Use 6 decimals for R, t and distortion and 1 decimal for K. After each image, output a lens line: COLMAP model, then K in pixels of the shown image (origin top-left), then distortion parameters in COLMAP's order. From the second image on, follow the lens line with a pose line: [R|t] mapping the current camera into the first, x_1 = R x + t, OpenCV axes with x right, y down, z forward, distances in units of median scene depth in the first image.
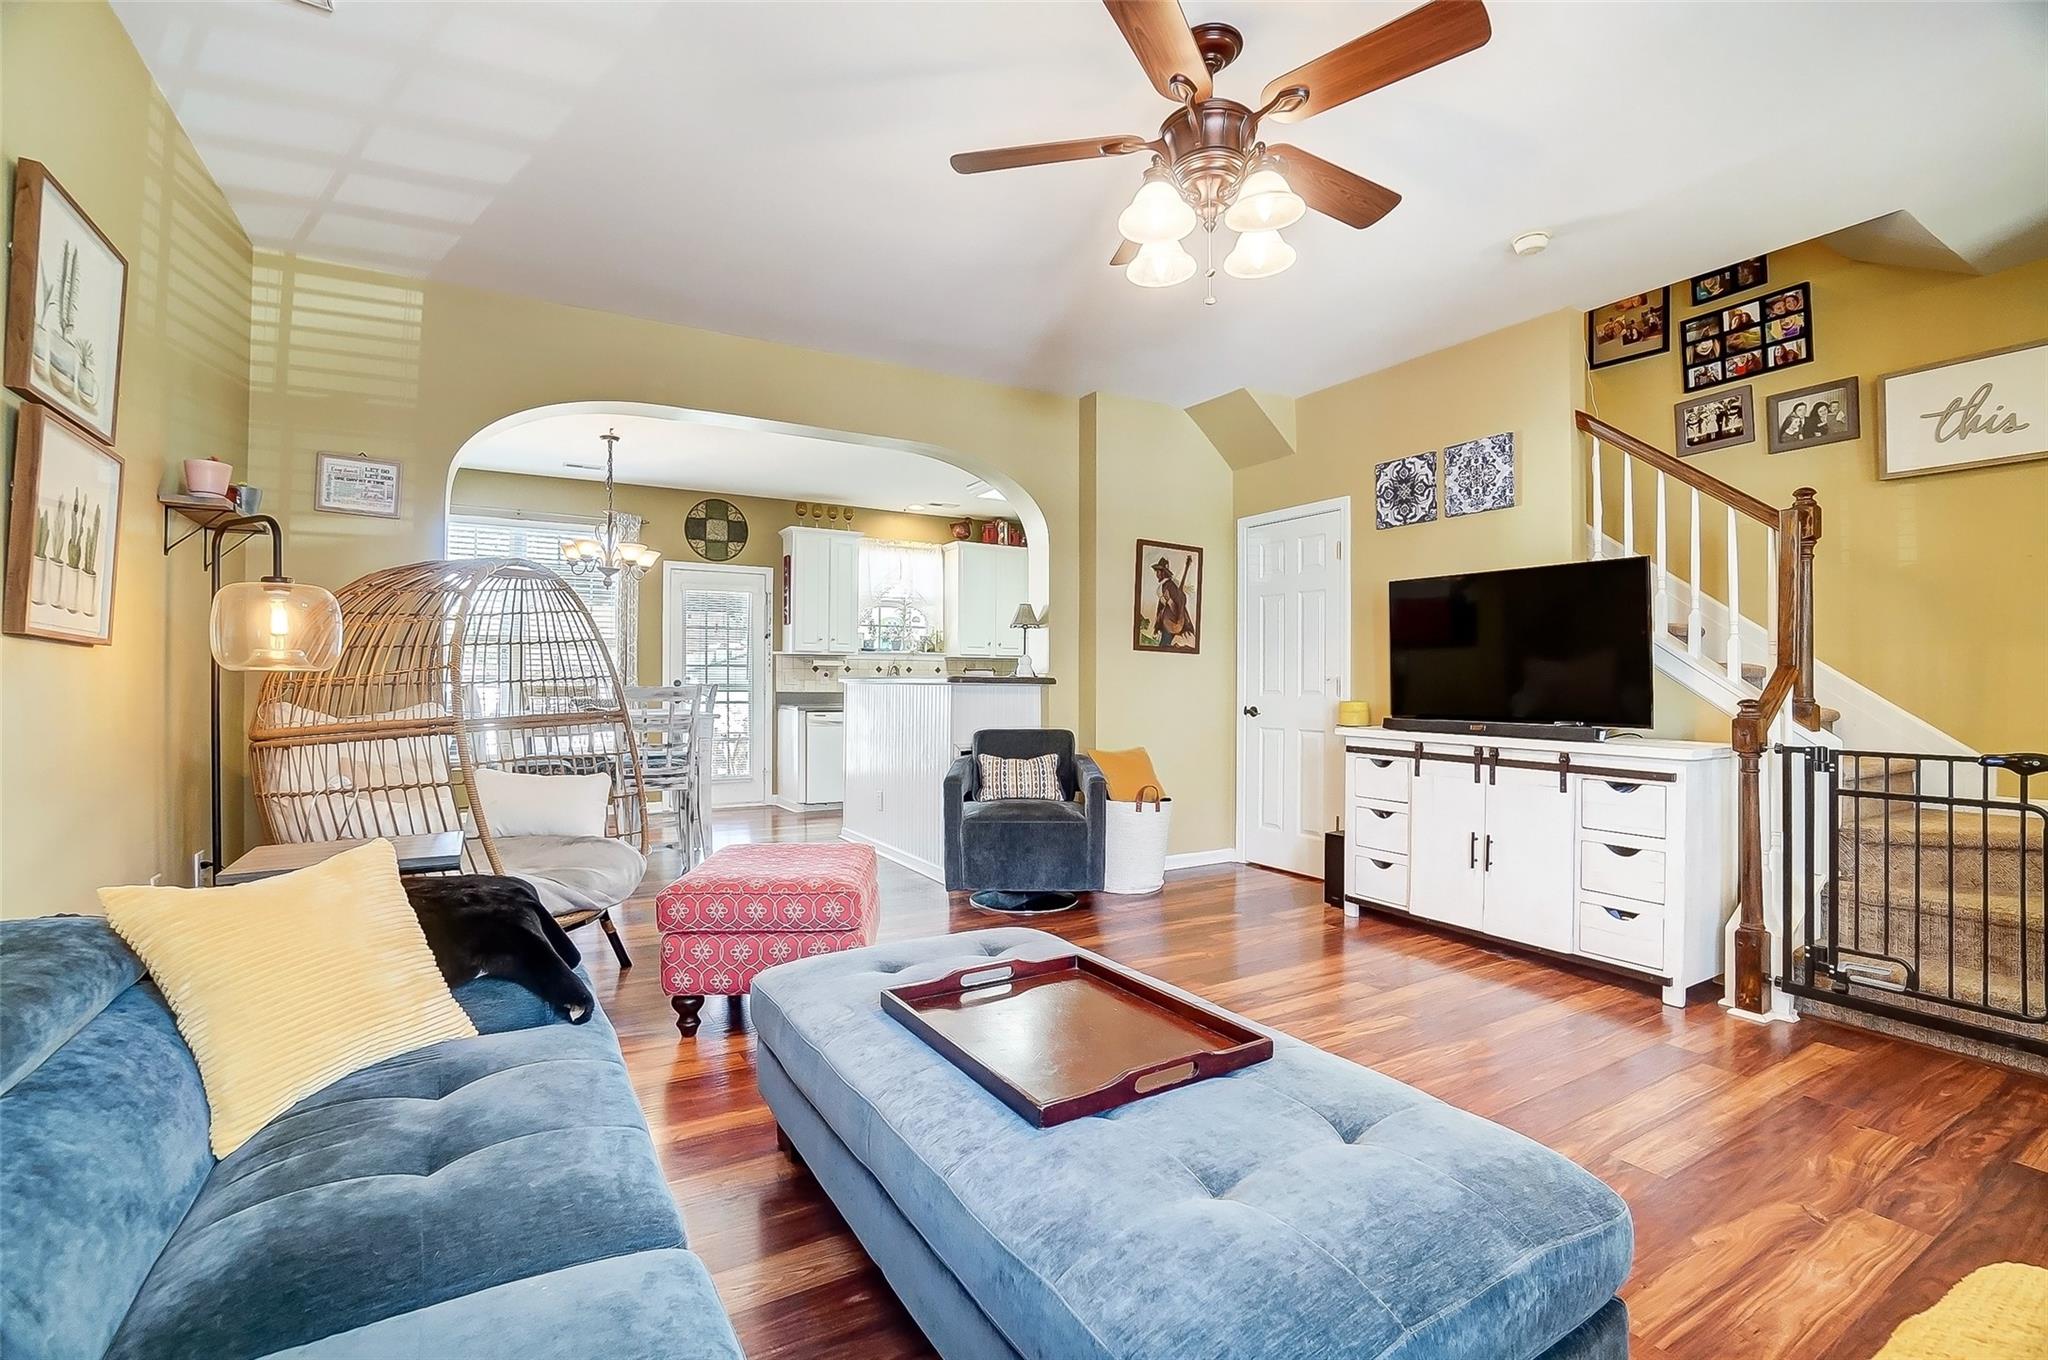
lens RADIAL K [[890.8, 0, 1019.6], [0, 890.8, 676.6], [0, 0, 1]] dist [-0.001616, -0.000140]
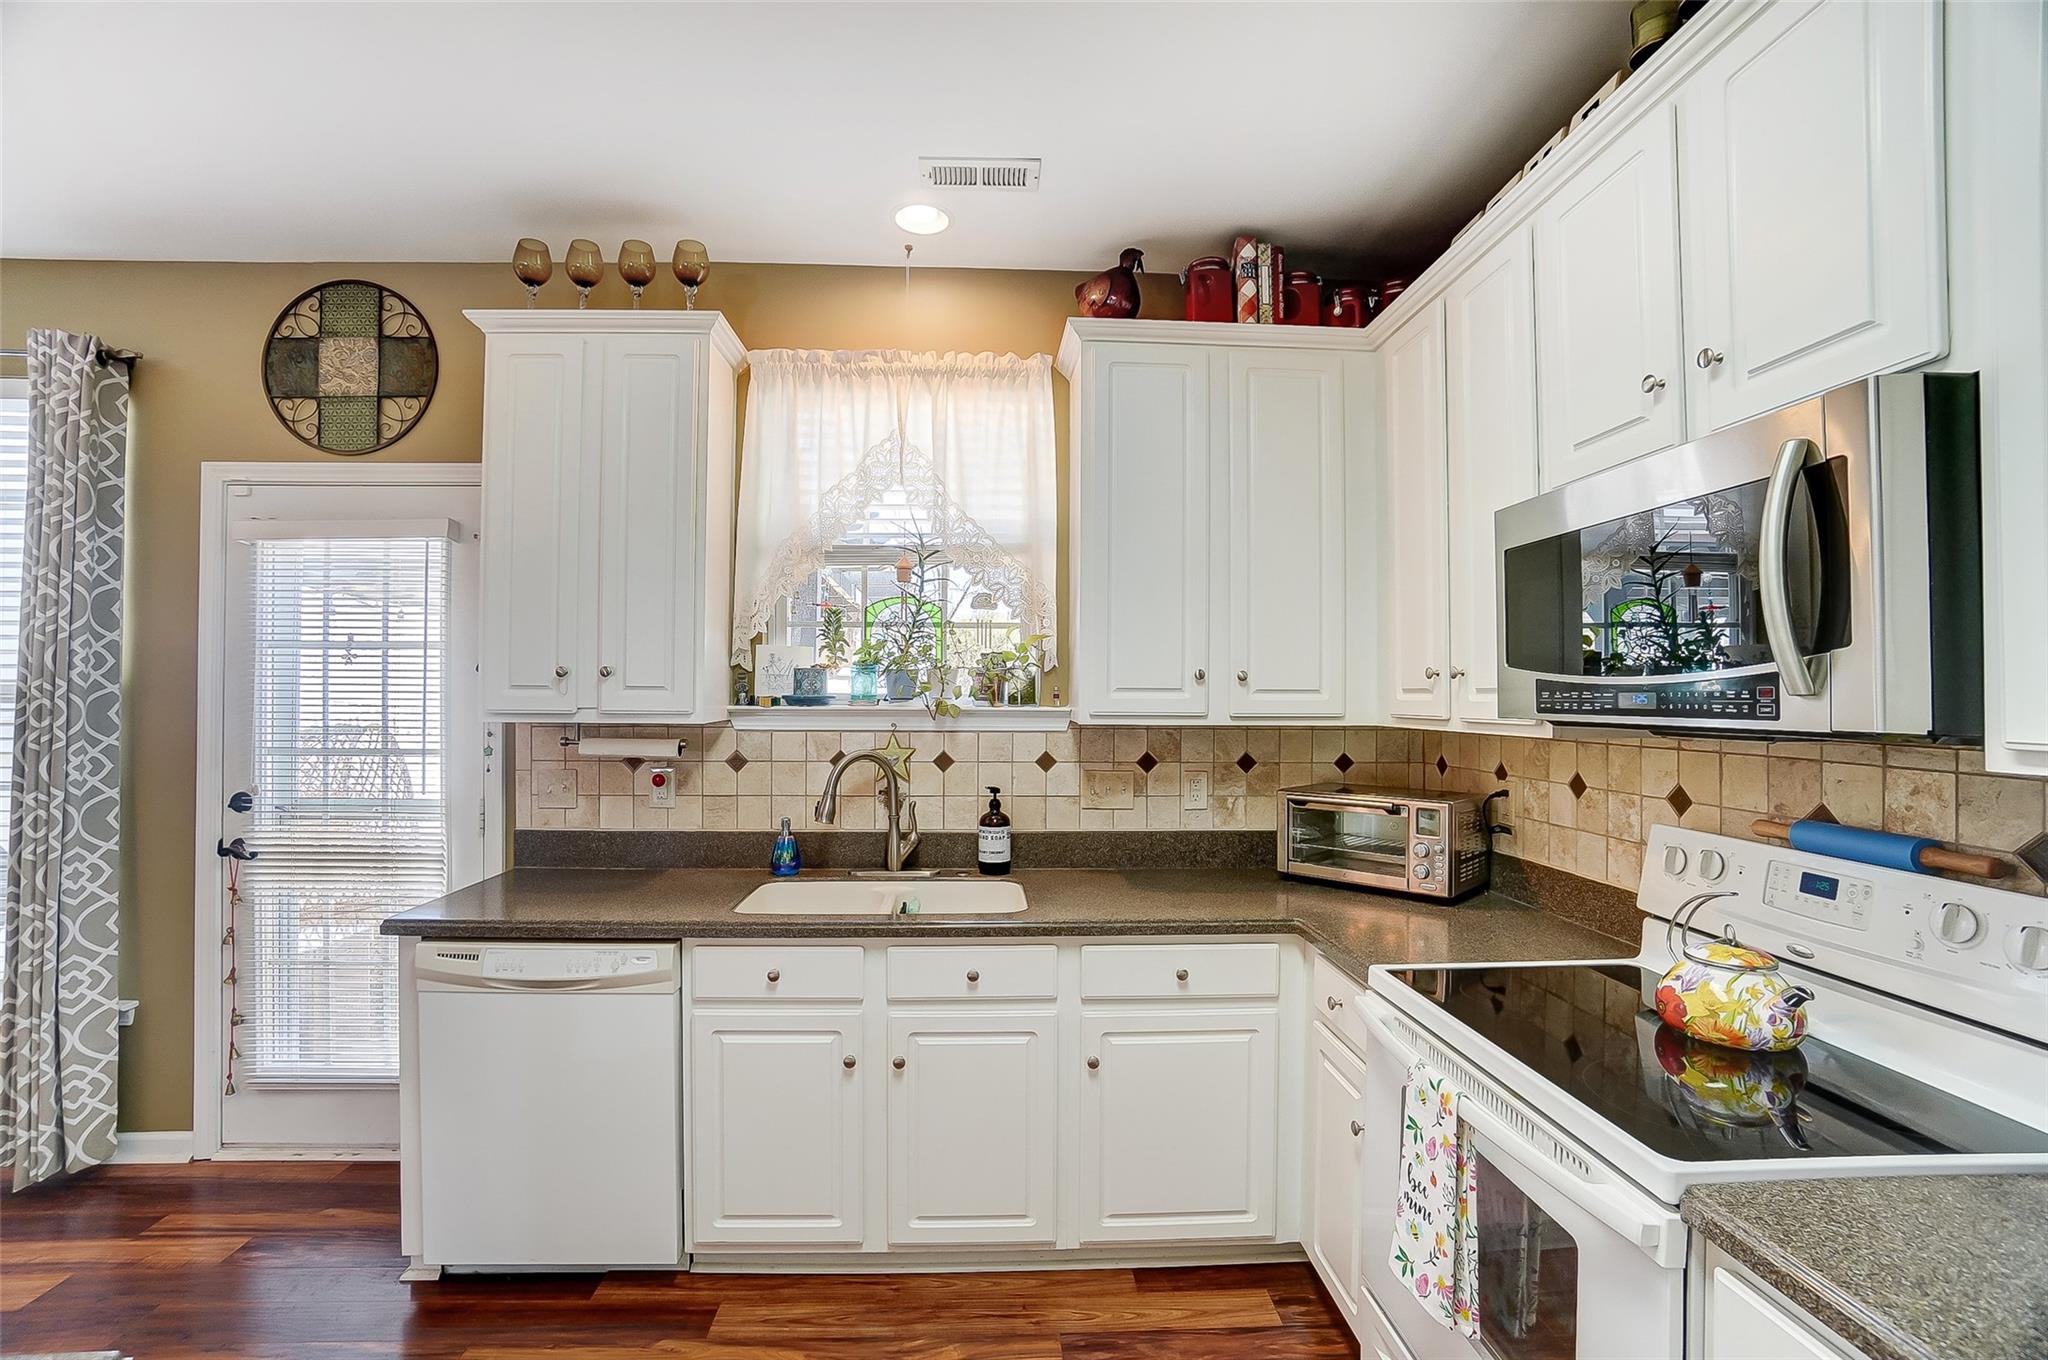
lens RADIAL K [[890.8, 0, 1018.9], [0, 890.8, 679.7], [0, 0, 1]] dist [-0.001616, -0.000140]
pose [[0.876742, -0.008936, -0.480878, 0.051791], [0.002685, 0.999903, -0.013686, -0.032510], [0.480954, 0.010708, 0.876681, 0.741356]]
